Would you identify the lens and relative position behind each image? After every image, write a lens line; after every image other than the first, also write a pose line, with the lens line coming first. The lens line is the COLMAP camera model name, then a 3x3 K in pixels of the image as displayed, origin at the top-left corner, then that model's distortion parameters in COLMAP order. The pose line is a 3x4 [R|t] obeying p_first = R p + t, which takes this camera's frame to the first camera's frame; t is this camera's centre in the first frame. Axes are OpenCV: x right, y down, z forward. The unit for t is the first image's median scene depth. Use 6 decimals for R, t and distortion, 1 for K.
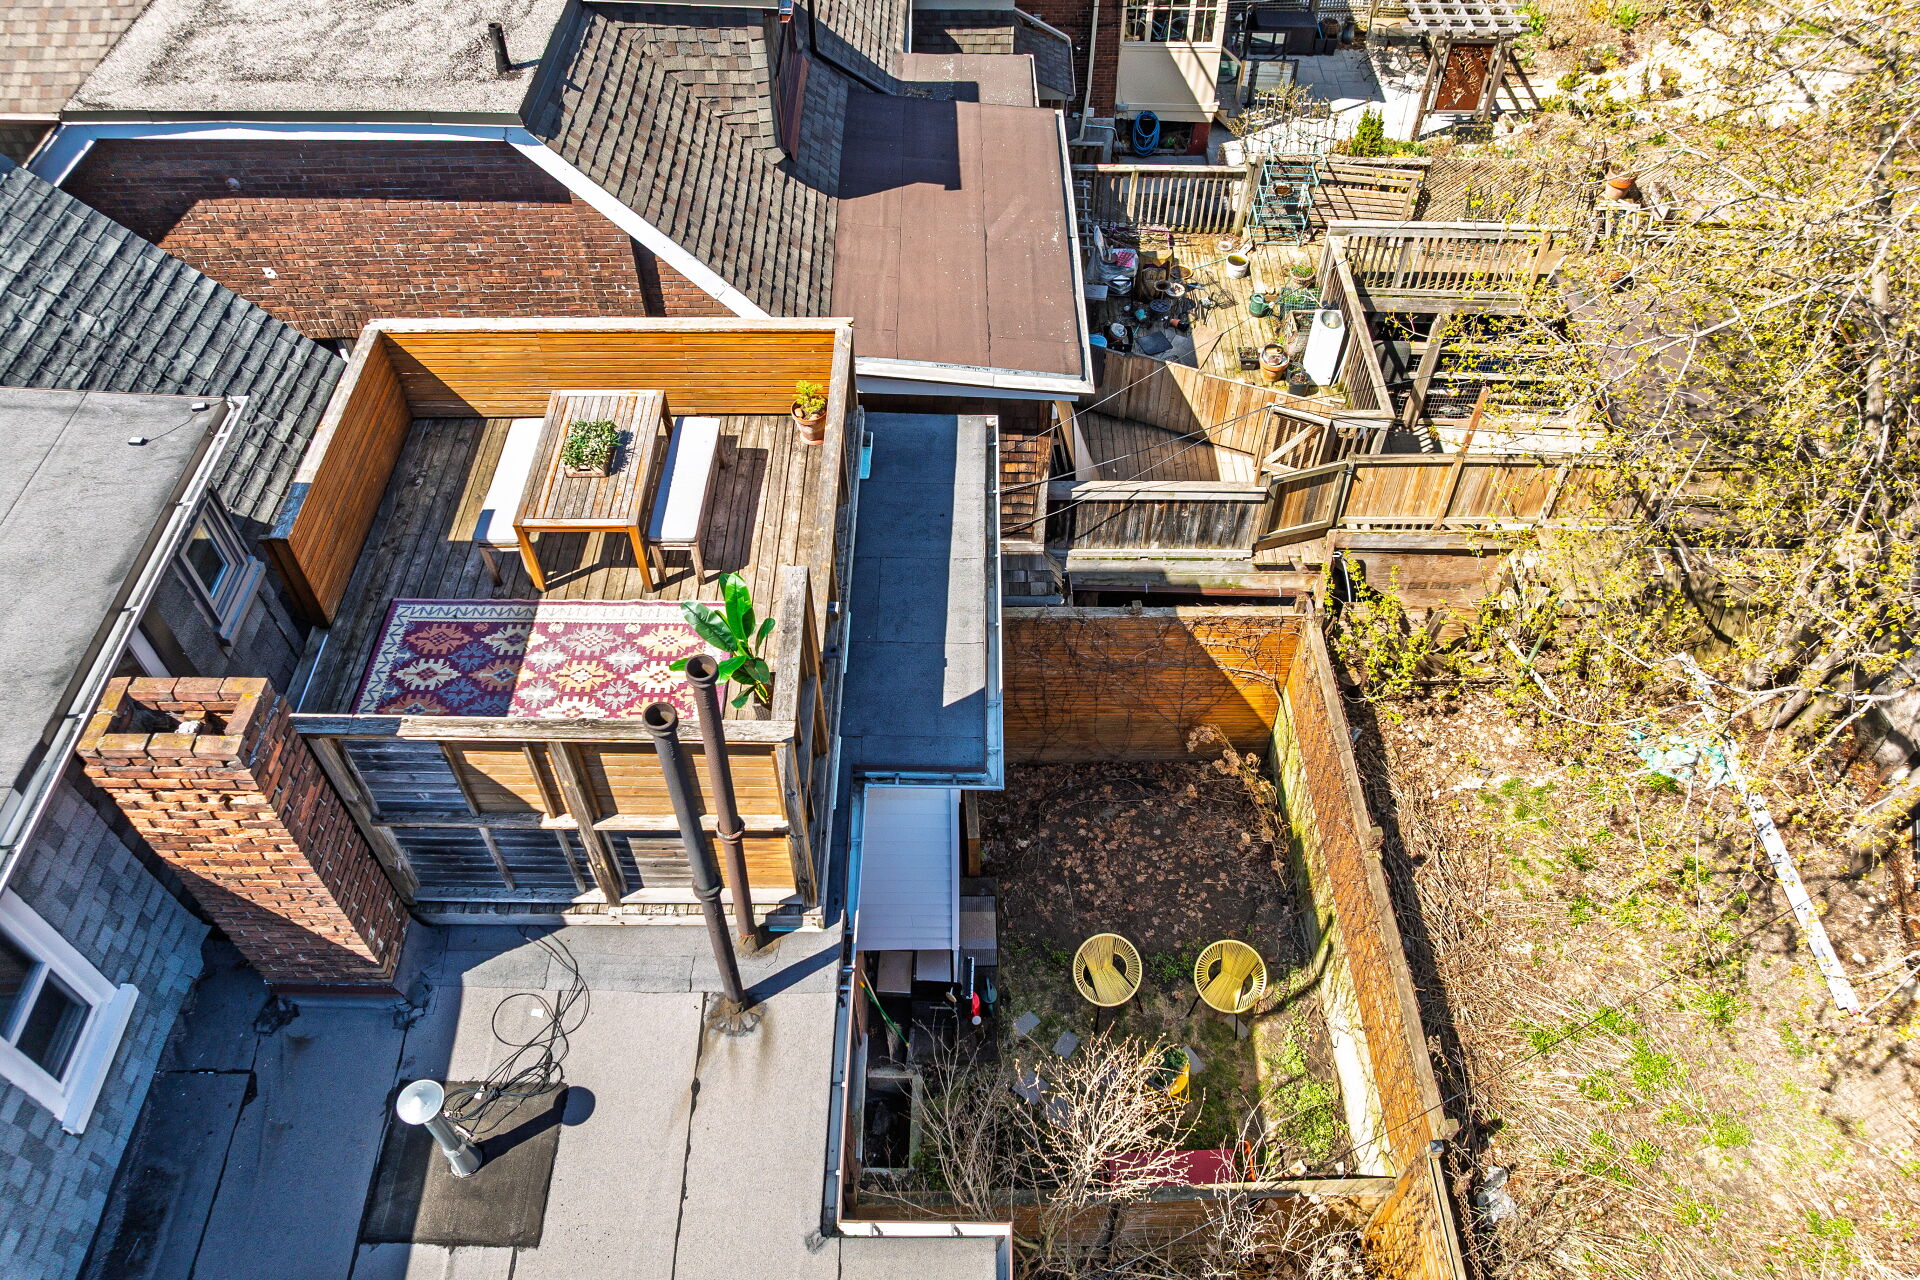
lens RADIAL K [[1341.6, 0, 994.6], [0, 1341.6, 639.1], [0, 0, 1]] dist [-0.038184, -0.002882]
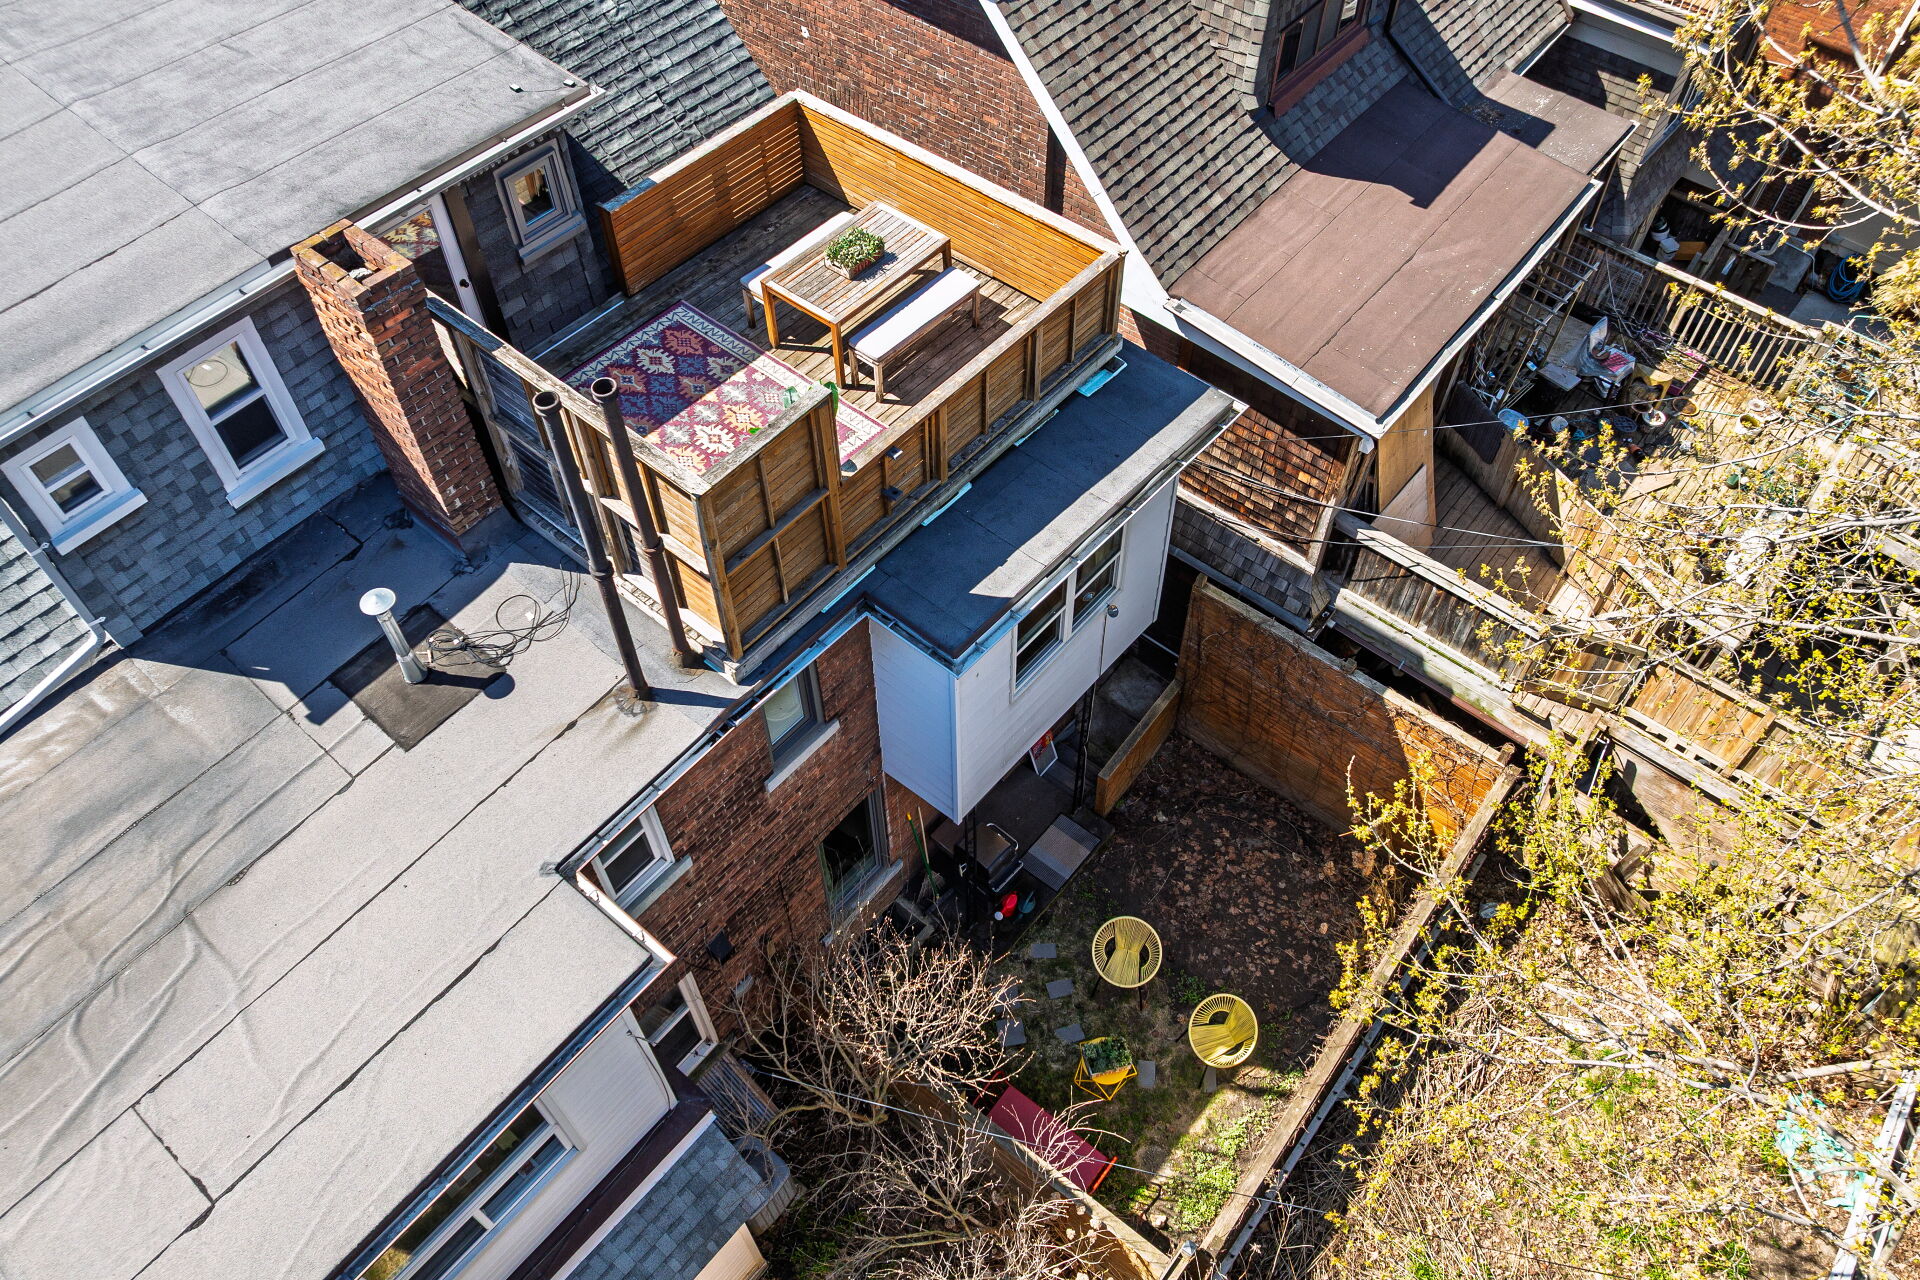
lens RADIAL K [[1341.6, 0, 994.6], [0, 1341.6, 639.1], [0, 0, 1]] dist [-0.038184, -0.002882]
pose [[0.774437, 0.508014, -0.377054, 0.308849], [-0.491809, 0.858323, 0.146307, -0.065571], [0.397960, 0.072133, 0.914562, 0.009936]]
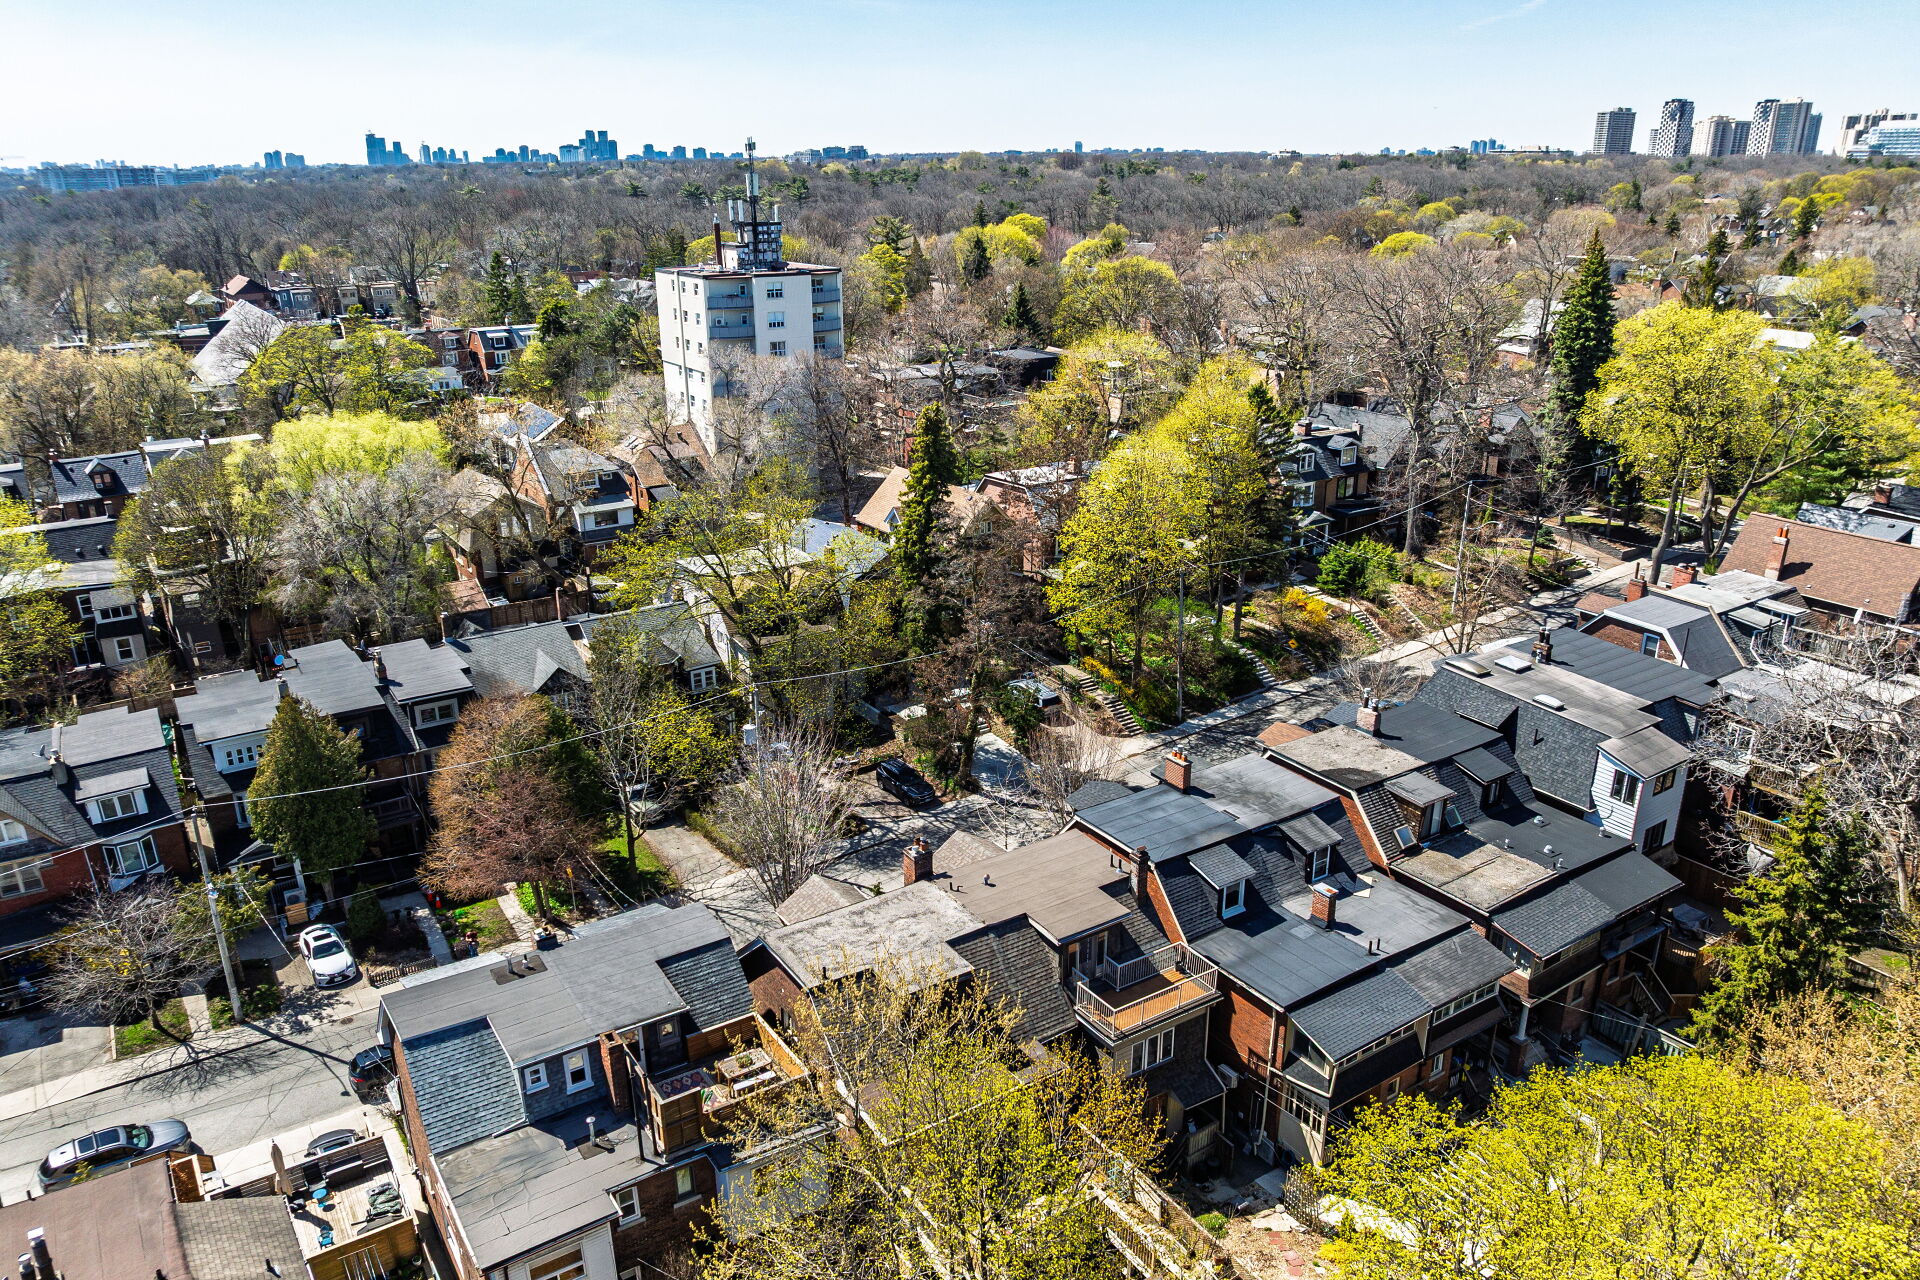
lens RADIAL K [[1373.7, 0, 960.0], [0, 1373.7, 640.0], [0, 0, 1]] dist [-0.107884, -0.000983]
pose [[0.539497, 0.250770, -0.803777, 2.342609], [-0.632474, 0.750851, -0.190260, -0.564760], [0.555805, 0.611013, 0.563688, -1.342120]]
